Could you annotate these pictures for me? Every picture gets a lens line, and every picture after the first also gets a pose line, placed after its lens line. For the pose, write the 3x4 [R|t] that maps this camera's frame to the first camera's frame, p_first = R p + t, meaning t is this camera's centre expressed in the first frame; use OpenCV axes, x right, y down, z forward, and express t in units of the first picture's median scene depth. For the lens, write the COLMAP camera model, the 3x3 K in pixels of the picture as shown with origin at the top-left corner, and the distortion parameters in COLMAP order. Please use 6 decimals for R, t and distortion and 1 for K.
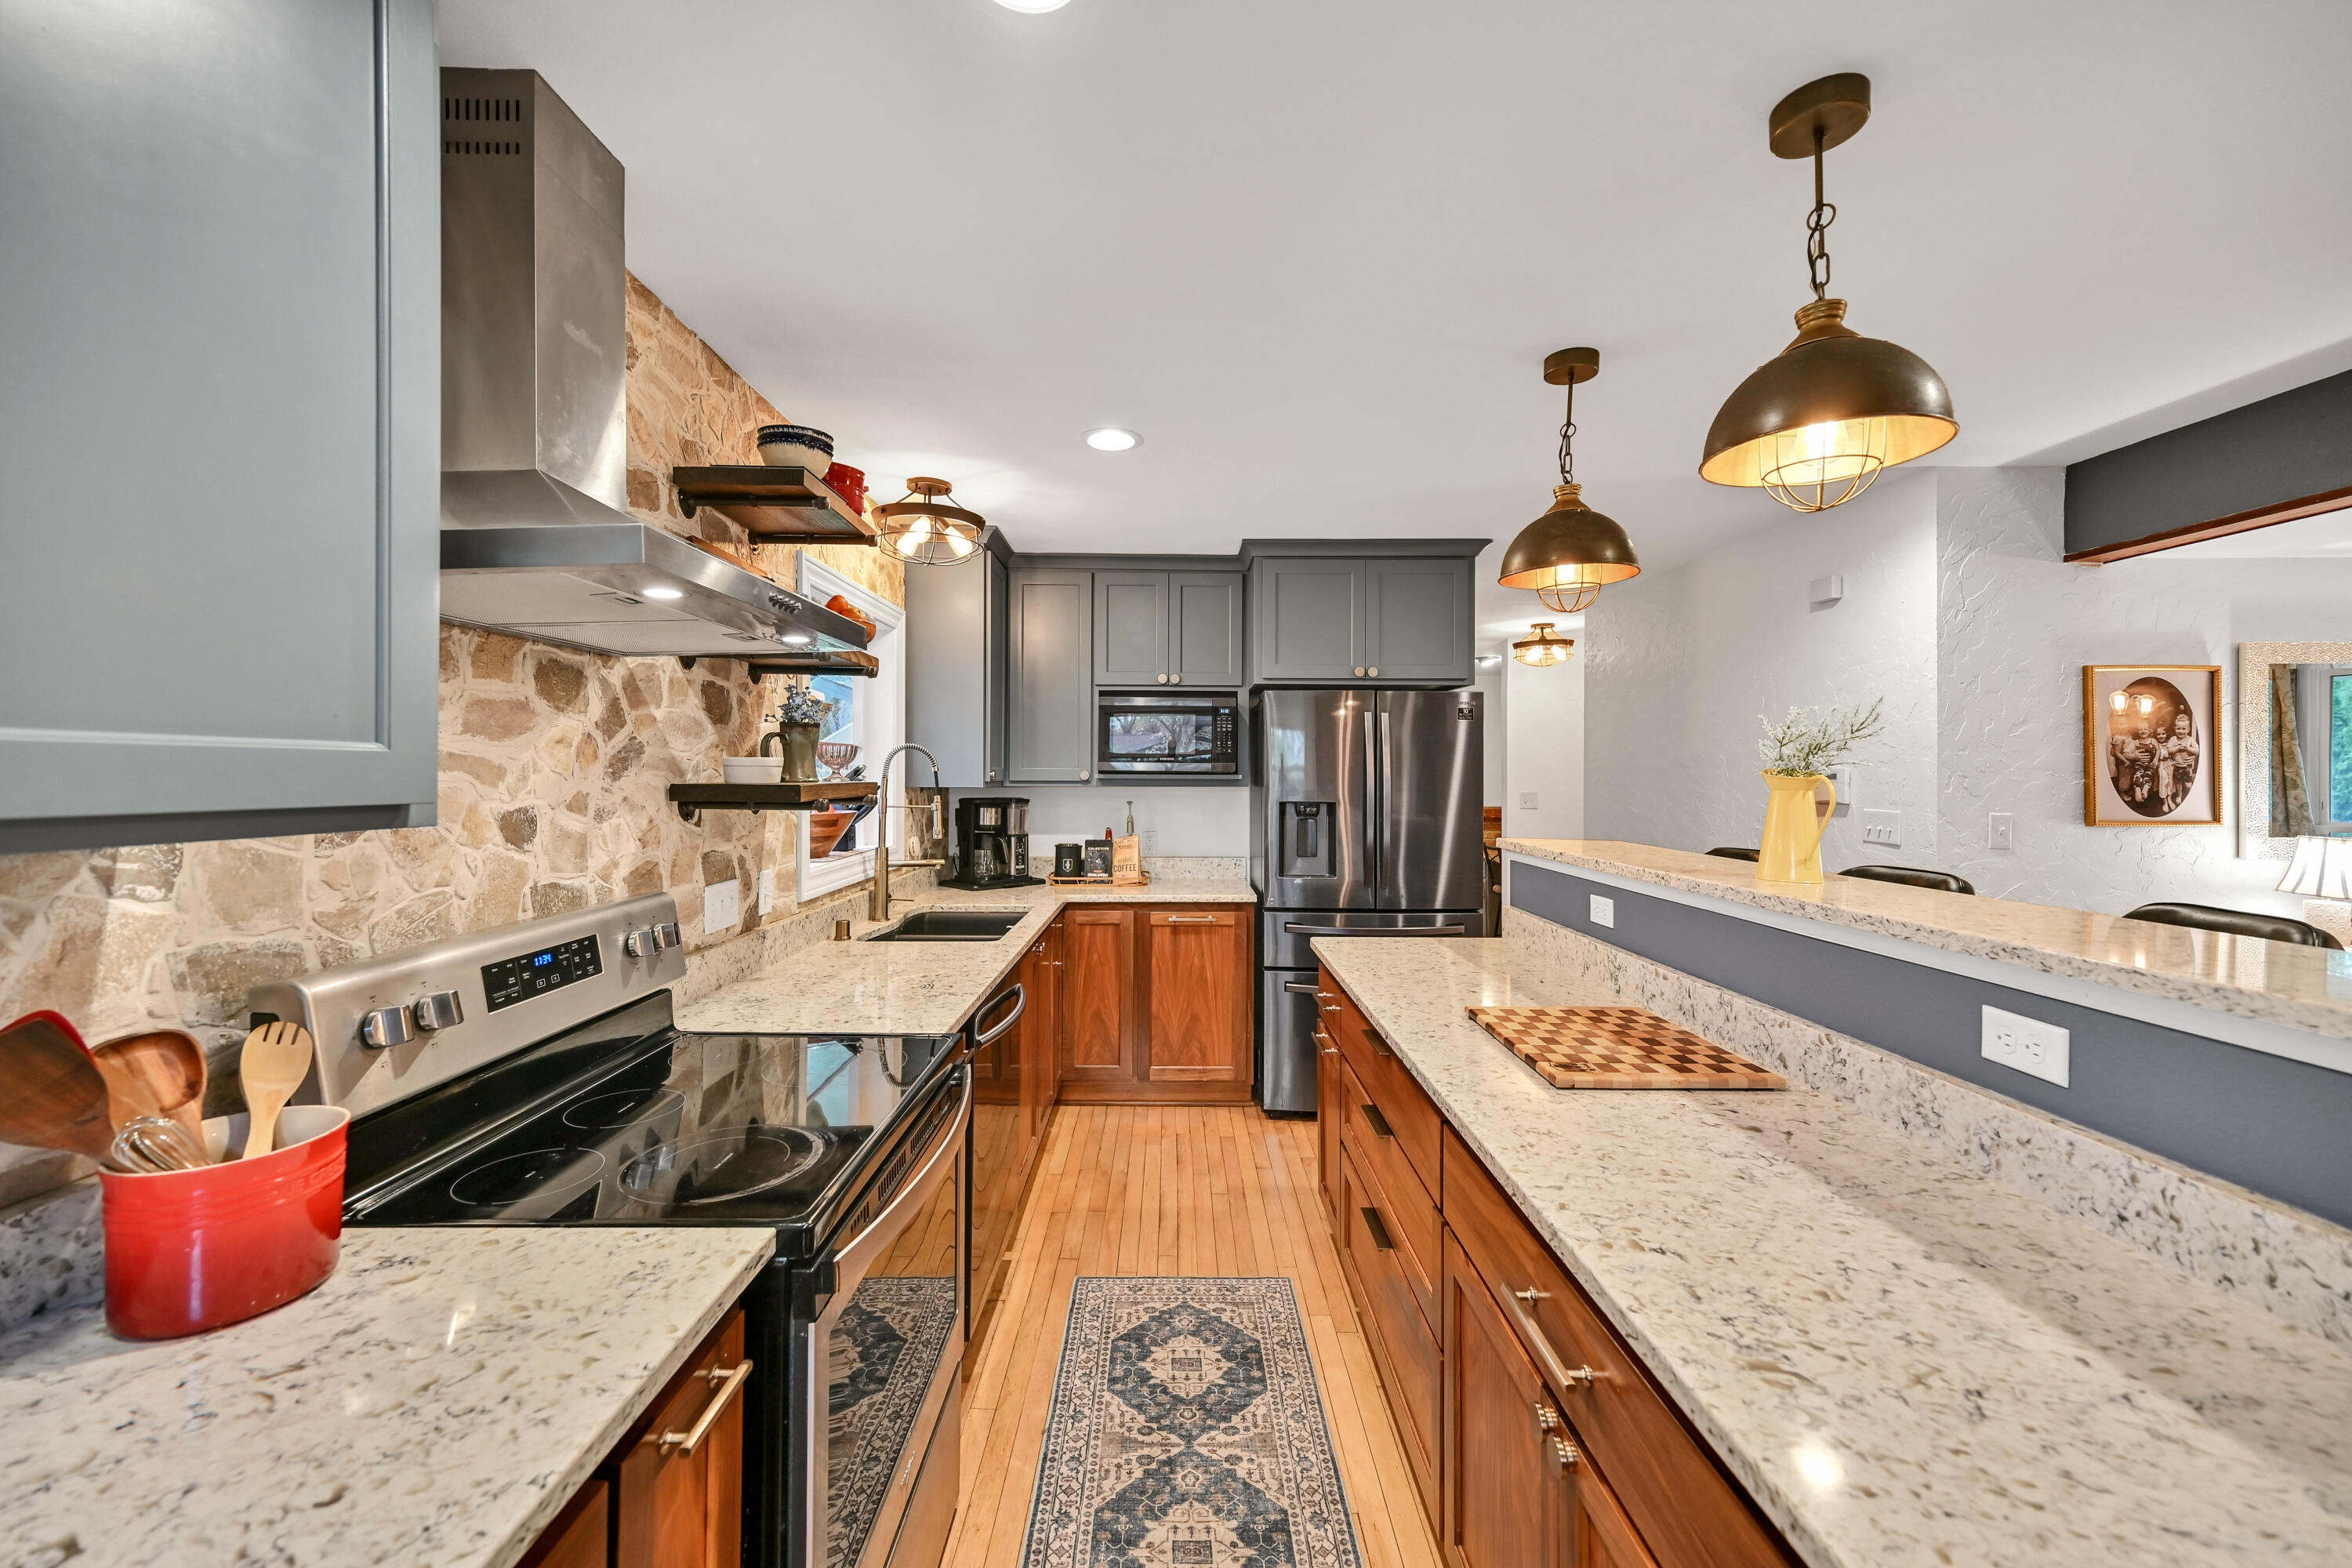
lens RADIAL K [[915.4, 0, 1164.7], [0, 915.4, 763.7], [0, 0, 1]] dist [0.001217, 0.000443]
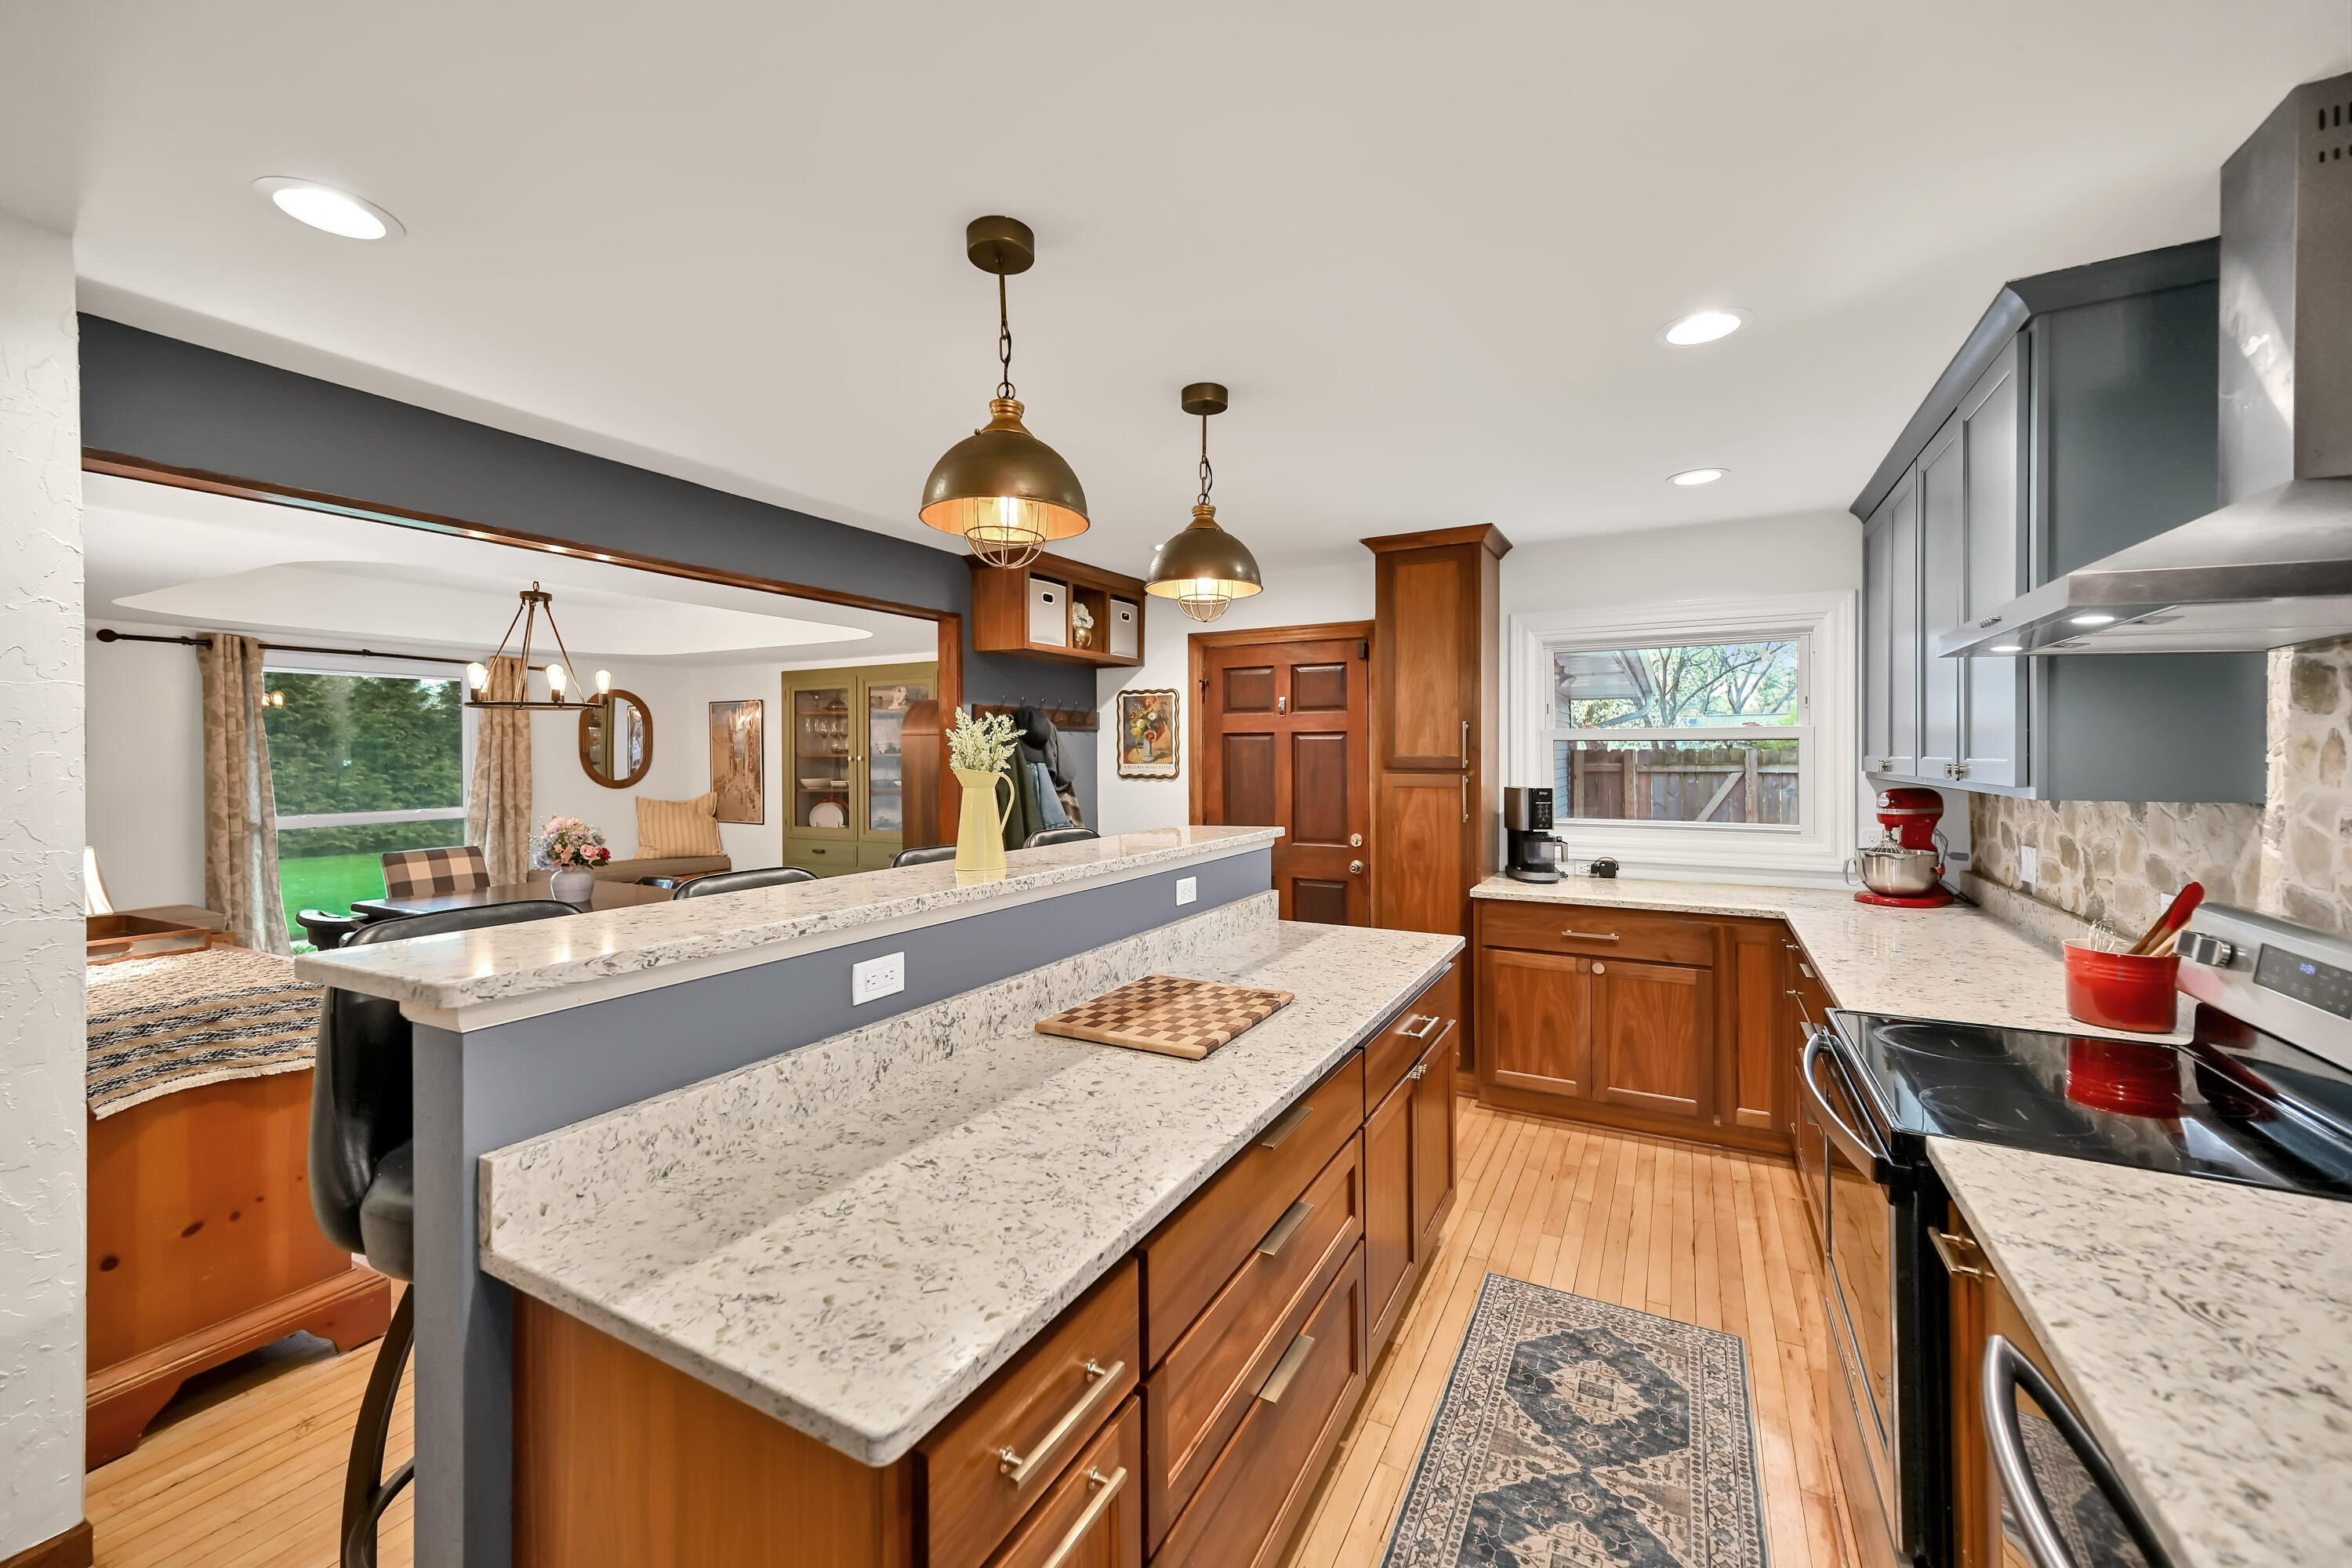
lens RADIAL K [[919.9, 0, 1169.4], [0, 919.9, 770.5], [0, 0, 1]] dist [0.001106, 0.000131]
pose [[-0.875162, -0.008427, 0.483757, -0.046797], [-0.004990, 0.999952, 0.008392, -0.000793], [-0.483804, 0.004930, -0.875162, 1.826656]]
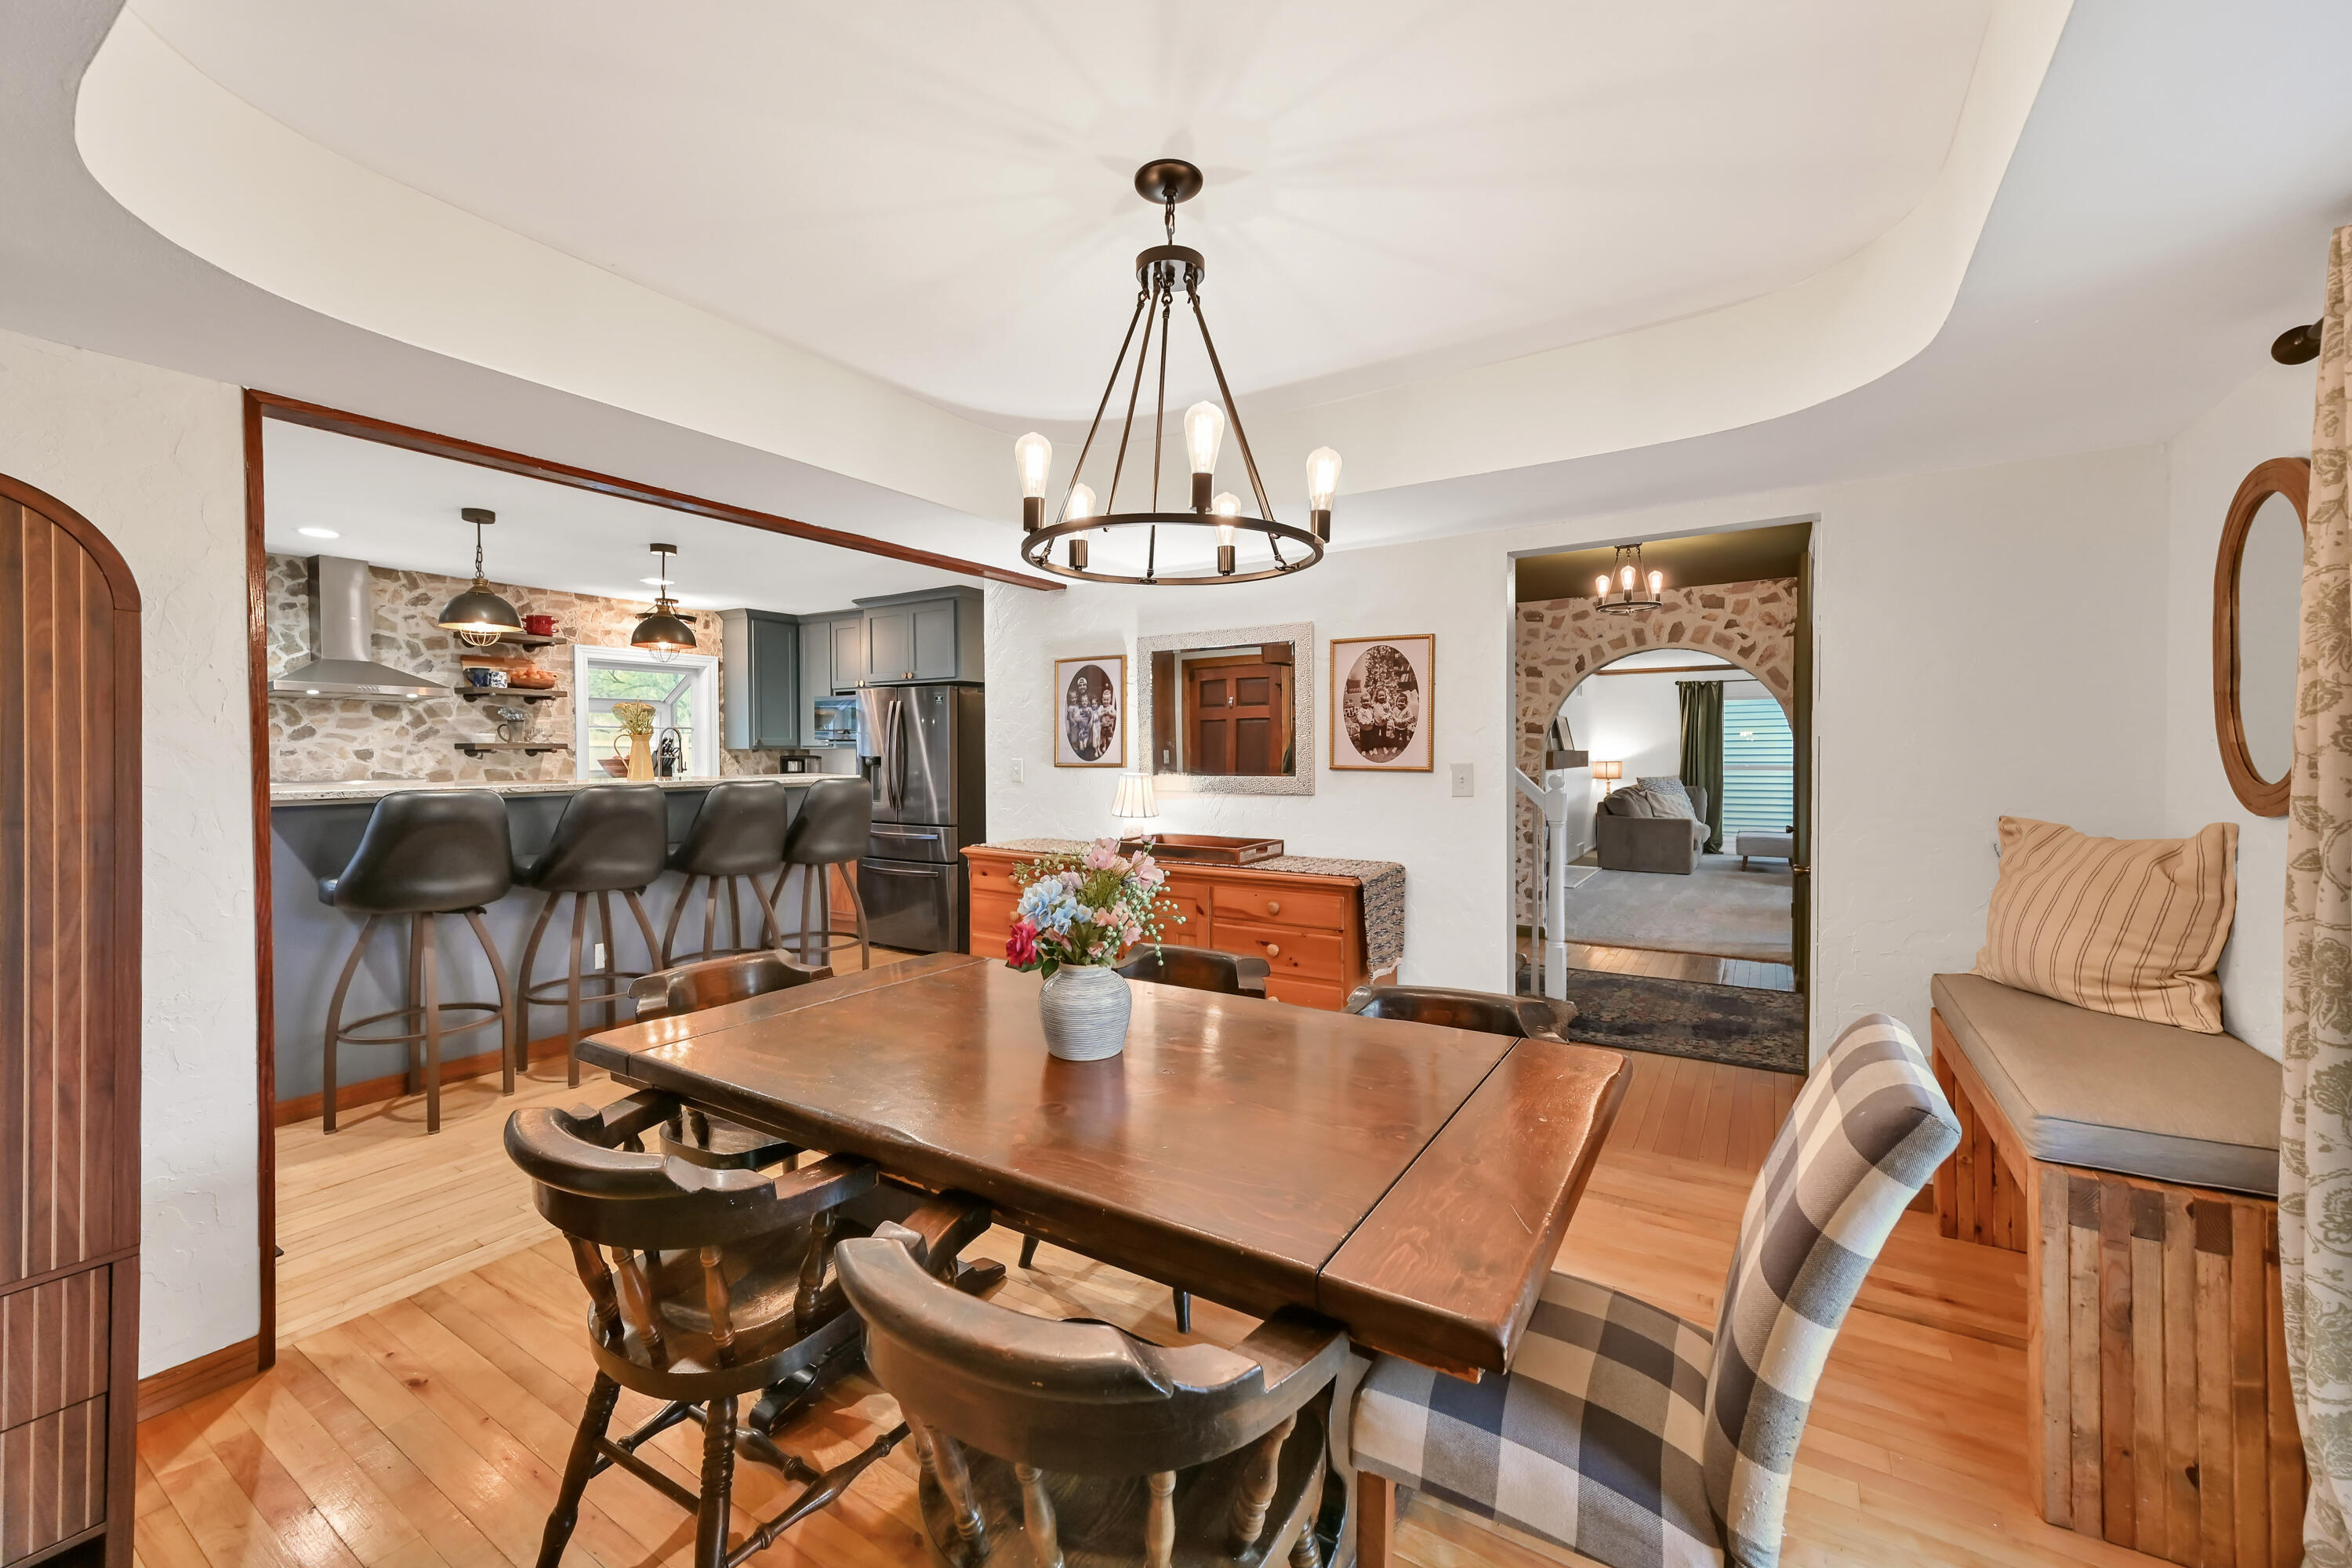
lens RADIAL K [[919.9, 0, 1169.4], [0, 919.9, 770.5], [0, 0, 1]] dist [0.001106, 0.000131]
pose [[0.846616, 0.006257, -0.532167, 2.970006], [0.010575, 0.999536, 0.028577, 0.049906], [0.532098, -0.029821, 0.846157, -0.257807]]
